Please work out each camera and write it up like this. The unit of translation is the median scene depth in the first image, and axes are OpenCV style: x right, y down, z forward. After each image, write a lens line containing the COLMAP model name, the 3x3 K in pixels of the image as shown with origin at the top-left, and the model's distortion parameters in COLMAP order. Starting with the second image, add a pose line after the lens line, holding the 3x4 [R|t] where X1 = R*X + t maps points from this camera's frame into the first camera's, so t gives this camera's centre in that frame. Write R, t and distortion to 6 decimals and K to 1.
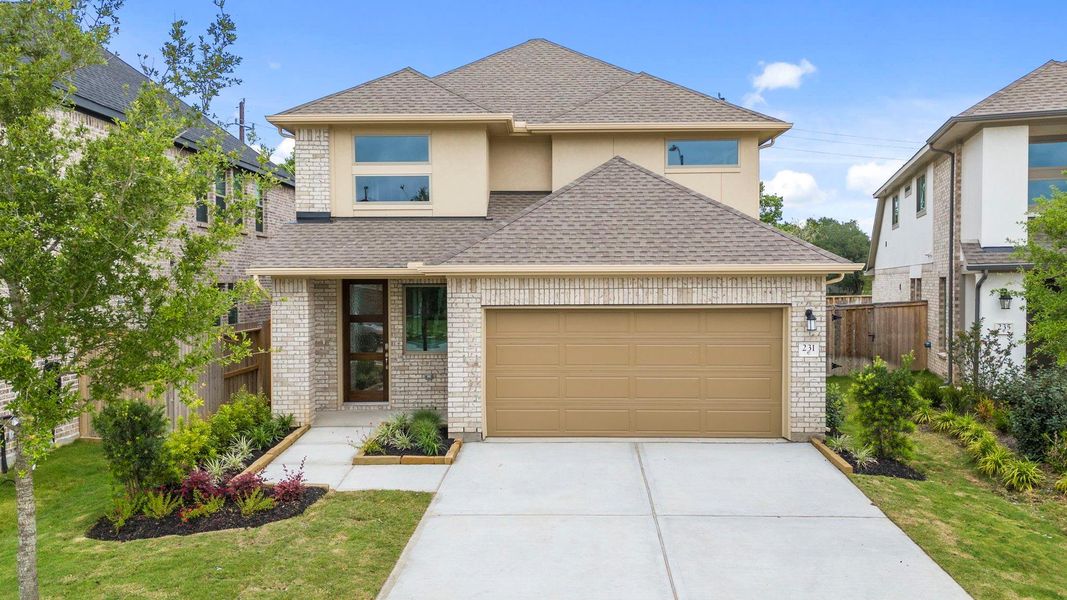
lens RADIAL K [[916.9, 0, 569.0], [0, 916.9, 300.6], [0, 0, 1]] dist [0.097383, -0.116130]
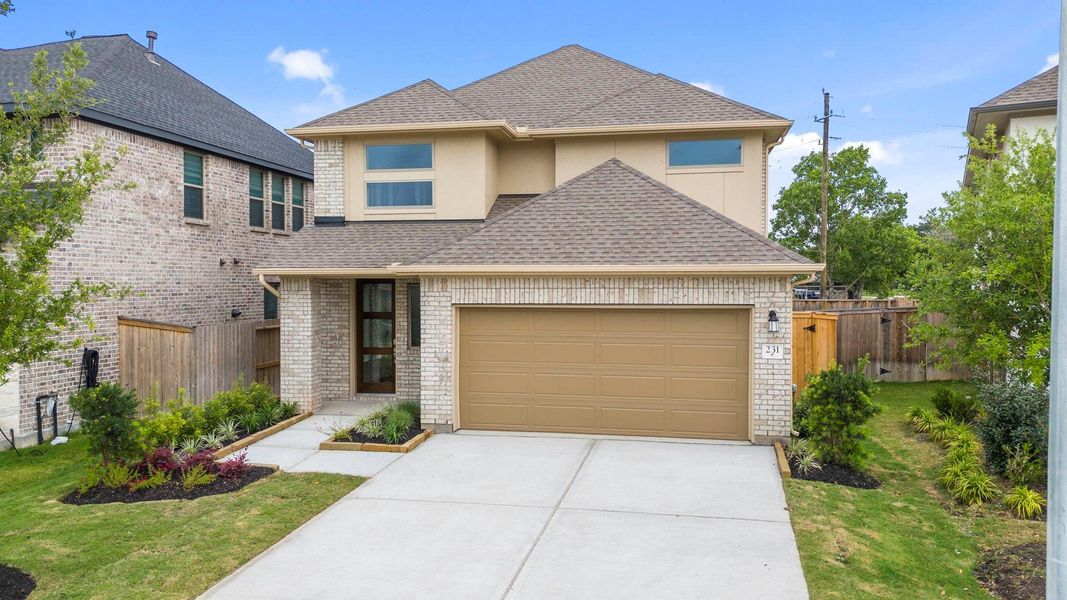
lens RADIAL K [[916.9, 0, 569.0], [0, 916.9, 300.6], [0, 0, 1]] dist [0.097383, -0.116130]
pose [[0.979431, 0.007442, -0.201642, 0.247086], [-0.007718, 0.999970, -0.000586, 0.001194], [0.201631, 0.002130, 0.979459, -0.004606]]
